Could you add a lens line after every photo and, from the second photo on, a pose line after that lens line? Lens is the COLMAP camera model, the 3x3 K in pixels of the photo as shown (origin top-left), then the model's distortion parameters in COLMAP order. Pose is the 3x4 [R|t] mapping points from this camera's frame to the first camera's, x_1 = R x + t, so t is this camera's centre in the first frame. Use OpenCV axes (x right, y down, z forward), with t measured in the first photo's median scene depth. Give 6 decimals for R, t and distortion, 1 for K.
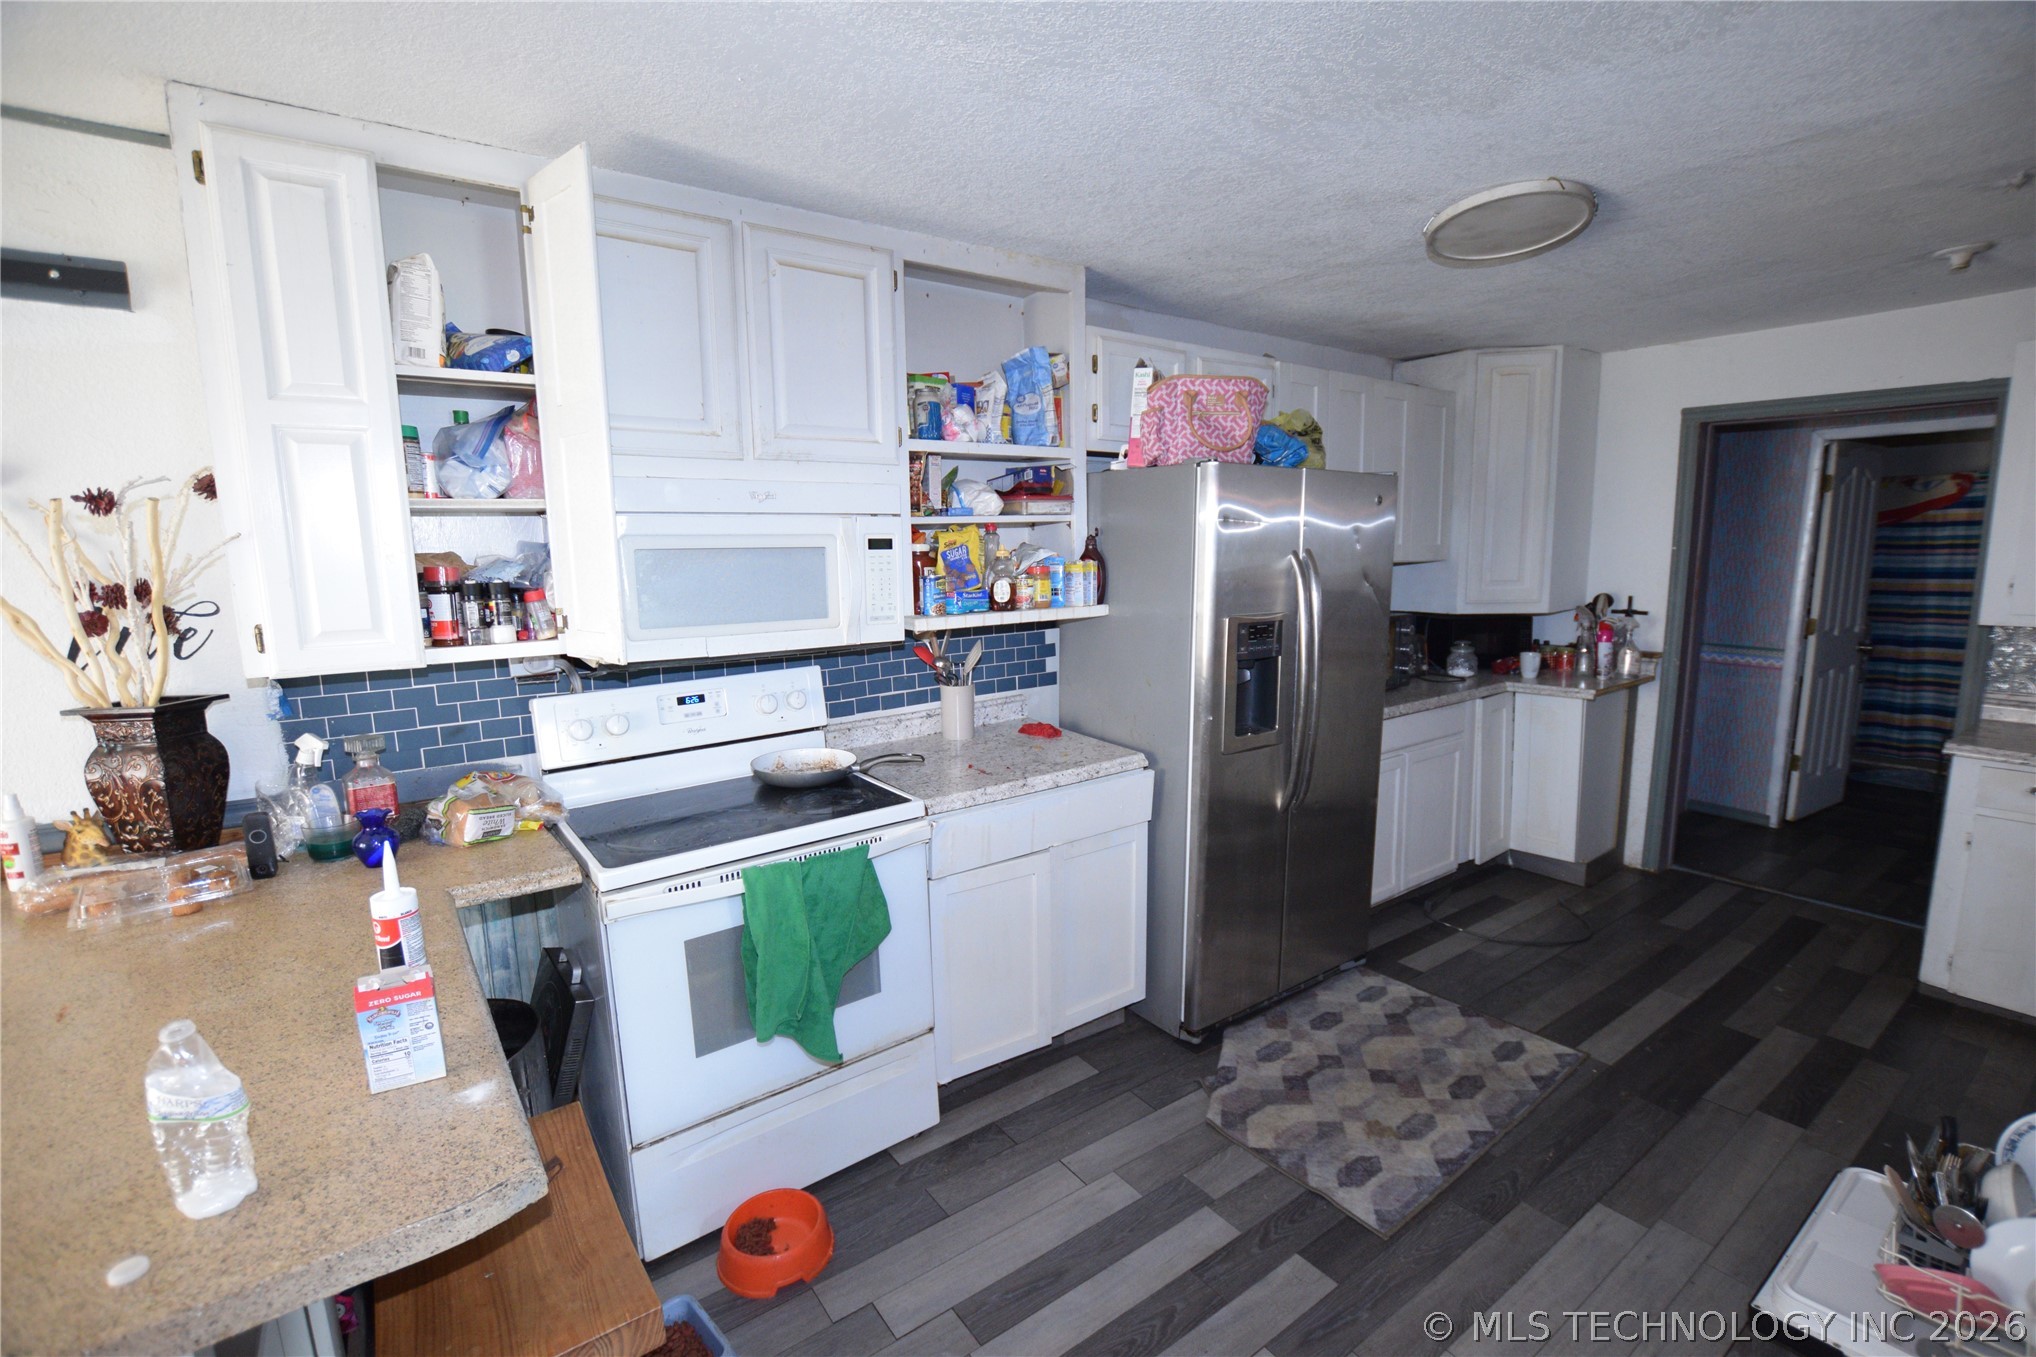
lens RADIAL K [[897.4, 0, 1021.3], [0, 897.4, 686.5], [0, 0, 1]] dist [-0.034201, 0.006545]
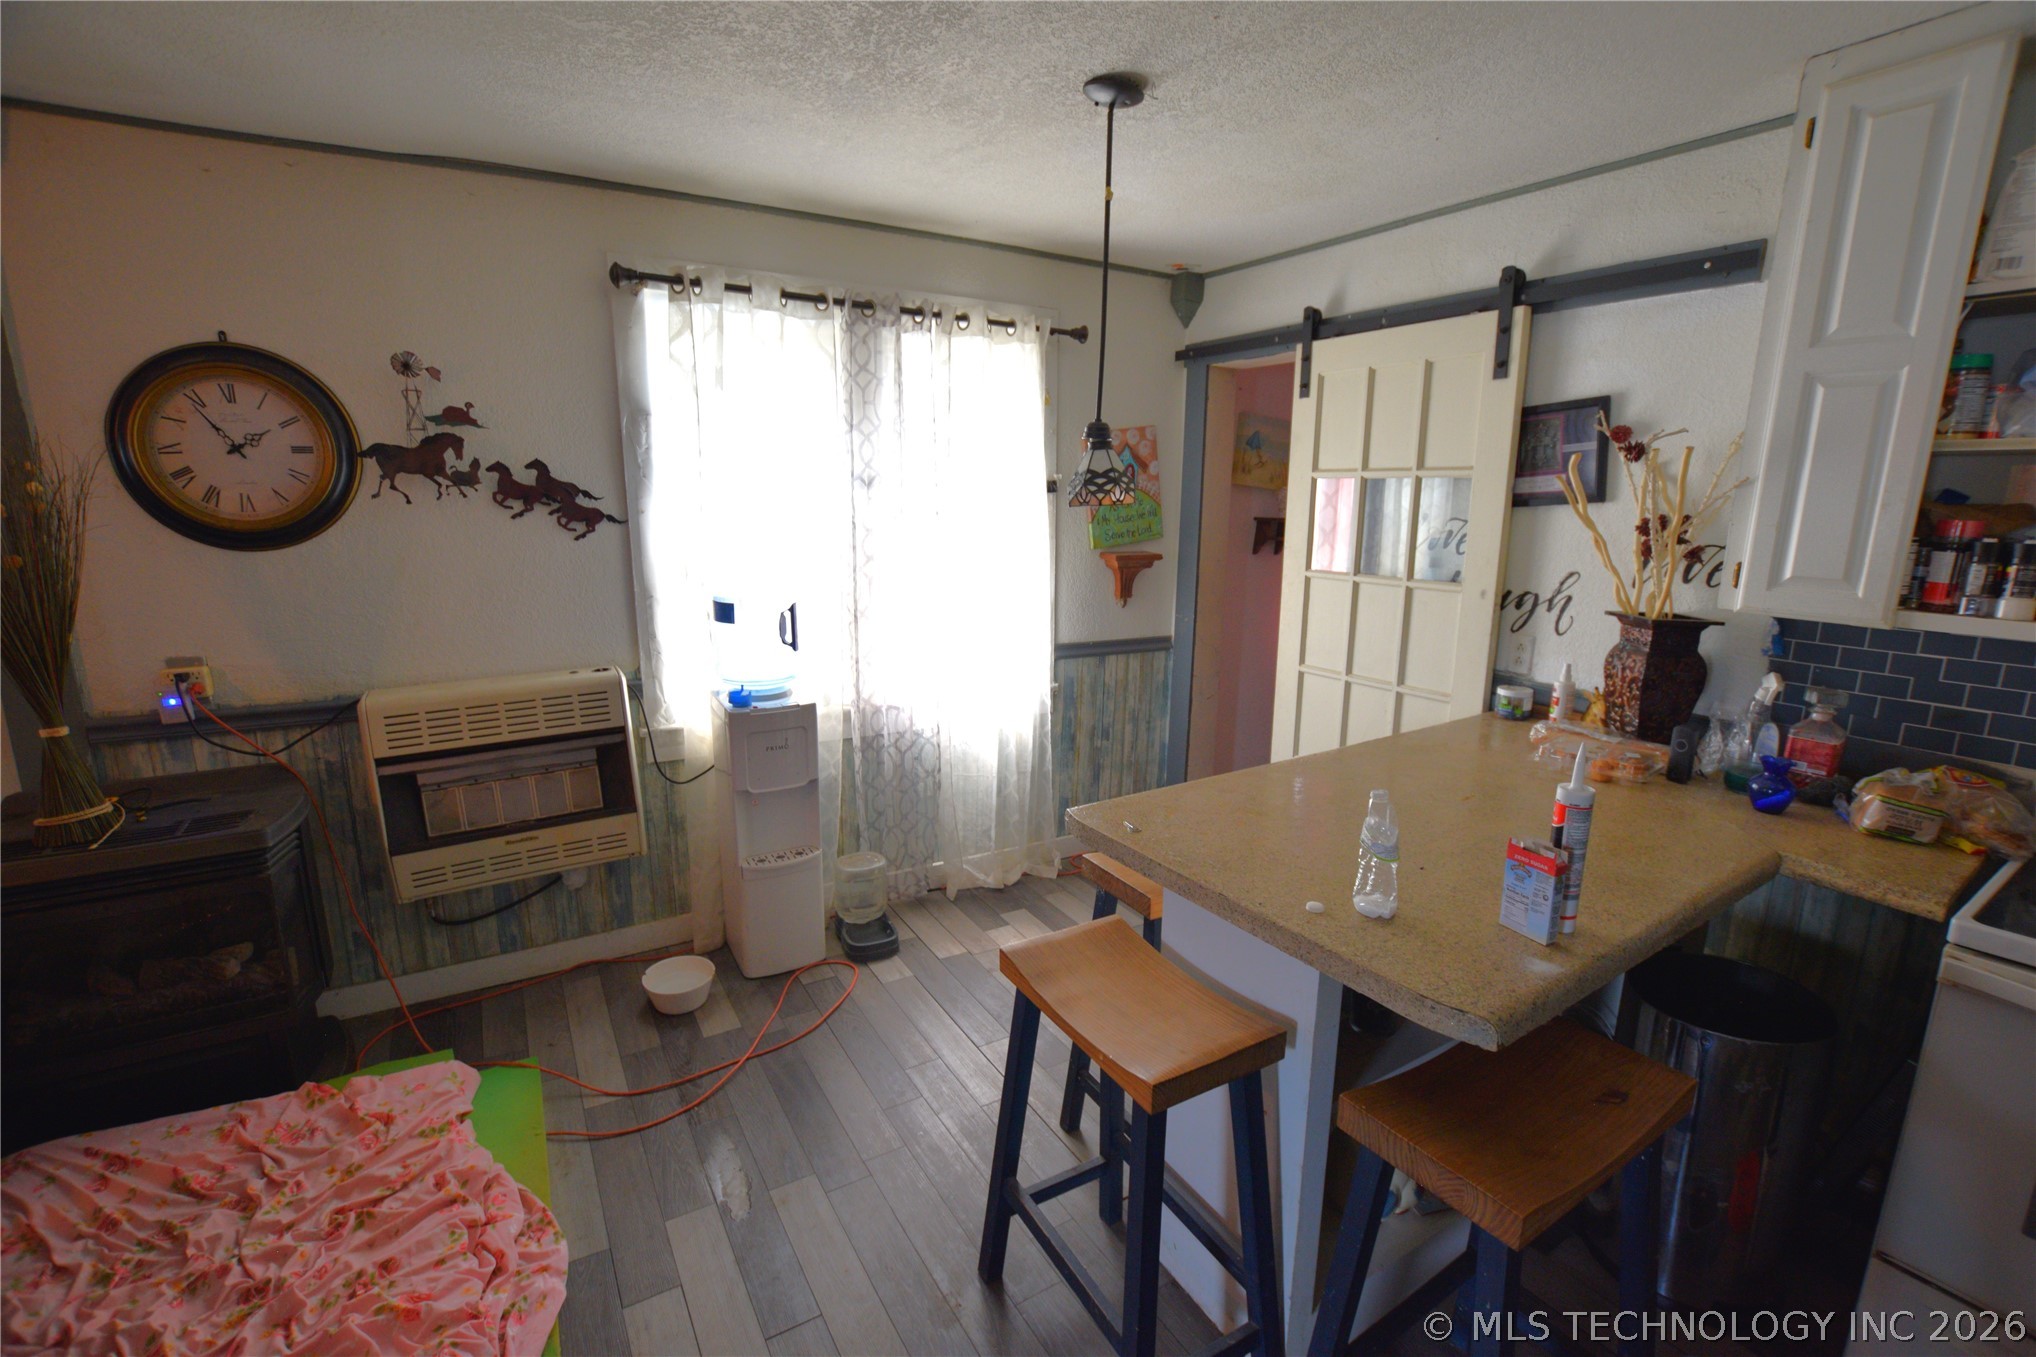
lens RADIAL K [[897.4, 0, 1023.2], [0, 897.4, 687.0], [0, 0, 1]] dist [-0.034201, 0.006545]
pose [[-0.074780, 0.227980, -0.970790, 0.186265], [-0.164627, 0.957336, 0.237501, -0.021526], [0.983517, 0.177578, -0.034058, 0.115629]]
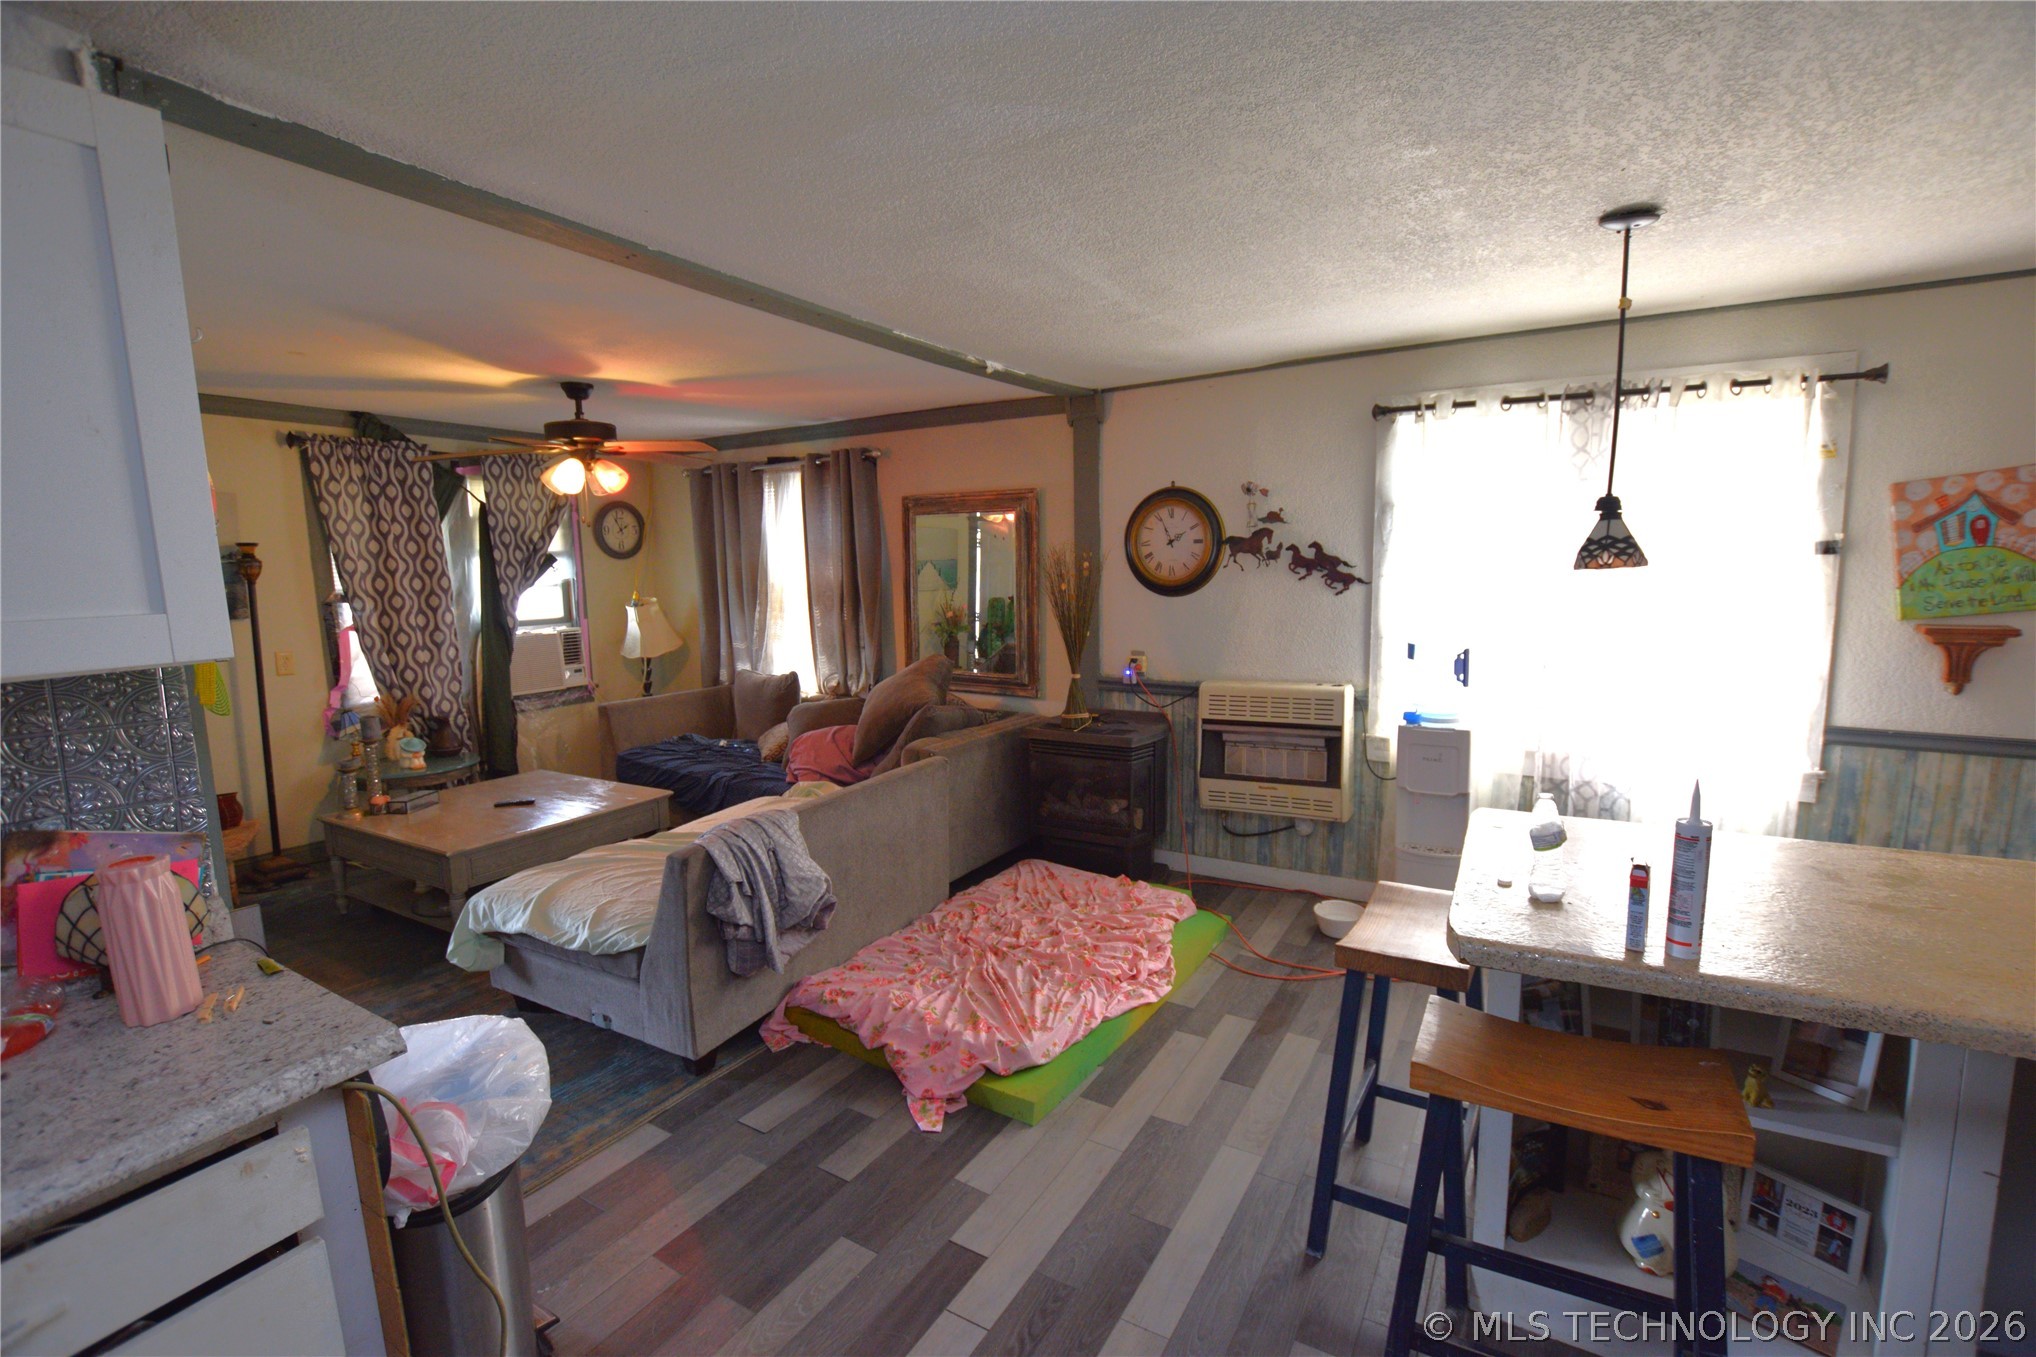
lens RADIAL K [[897.4, 0, 1029.2], [0, 897.4, 687.9], [0, 0, 1]] dist [-0.034201, 0.006545]
pose [[-0.916297, 0.089132, -0.390454, 0.258821], [-0.027572, 0.958568, 0.283526, -0.113469], [0.399548, 0.270560, -0.875876, 0.672459]]
